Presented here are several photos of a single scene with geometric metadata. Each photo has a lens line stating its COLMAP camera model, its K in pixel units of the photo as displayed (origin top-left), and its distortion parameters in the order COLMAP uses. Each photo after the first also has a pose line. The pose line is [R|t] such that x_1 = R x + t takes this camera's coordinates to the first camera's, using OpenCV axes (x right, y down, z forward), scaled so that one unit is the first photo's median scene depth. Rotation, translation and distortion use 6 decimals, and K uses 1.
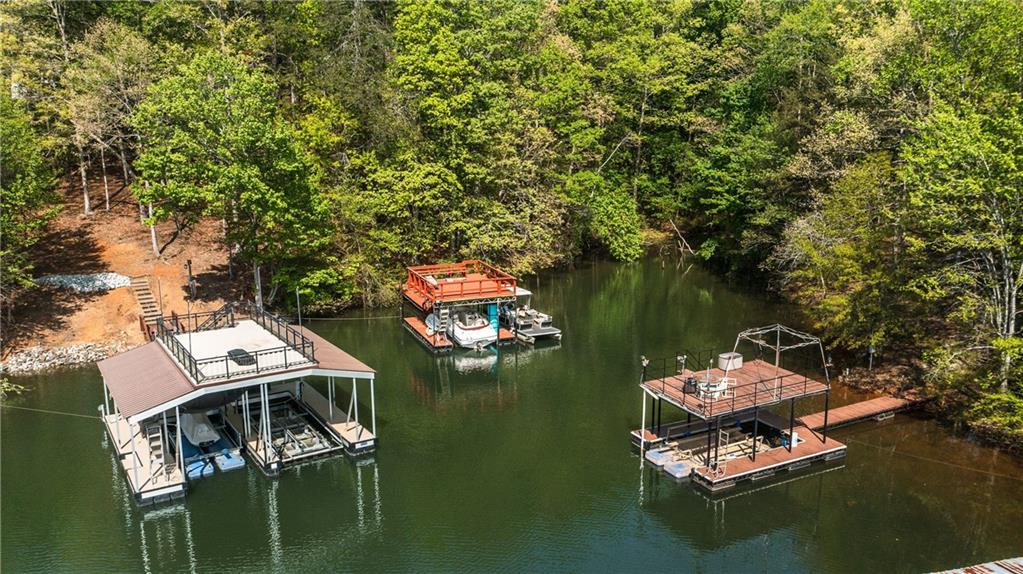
lens RADIAL K [[824.6, 0, 511.5], [0, 824.6, 287.0], [0, 0, 1]] dist [-0.007015, -0.005368]
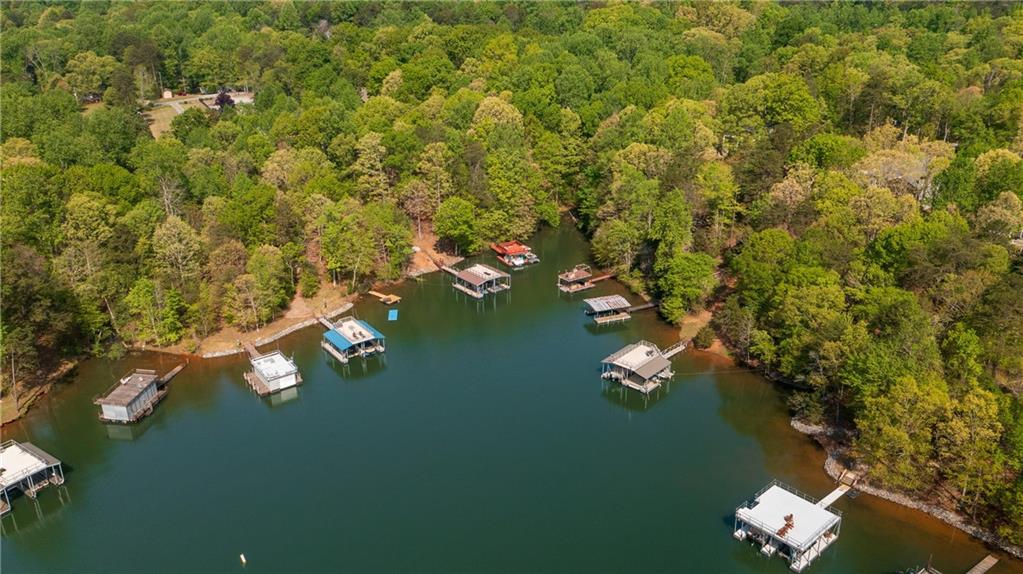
lens RADIAL K [[824.6, 0, 511.5], [0, 824.6, 287.0], [0, 0, 1]] dist [-0.007015, -0.005368]
pose [[0.995447, -0.040995, 0.086048, -0.427019], [0.025140, 0.983738, 0.177841, -0.535948], [-0.091939, -0.174868, 0.980290, -2.957845]]
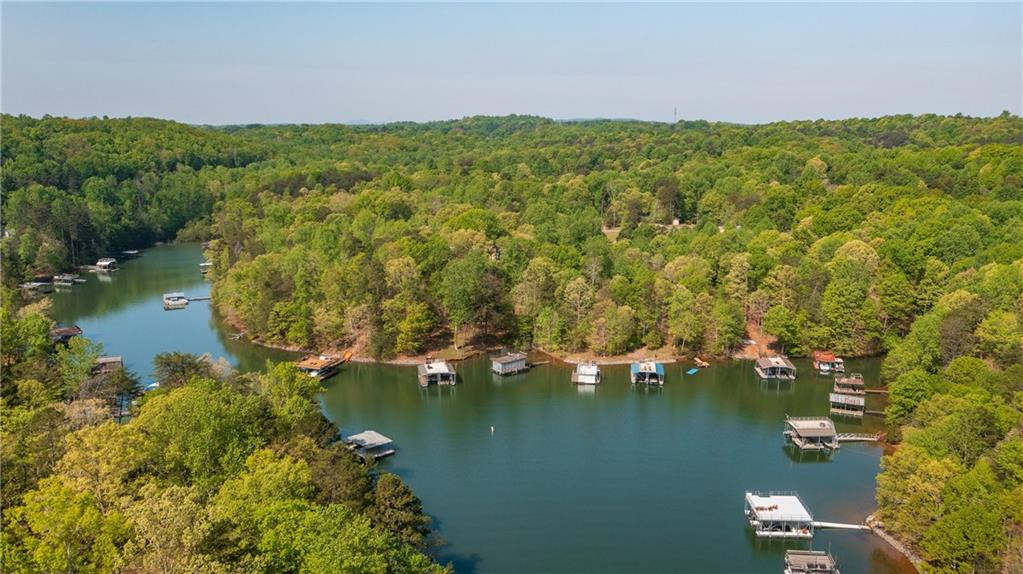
lens RADIAL K [[810.6, 0, 483.6], [0, 810.6, 286.0], [0, 0, 1]] dist [0.001379, -0.000157]
pose [[0.771997, 0.134142, -0.621311, 1.314309], [-0.140700, 0.989293, 0.038766, -0.323438], [0.619858, 0.057491, 0.782605, -4.052350]]
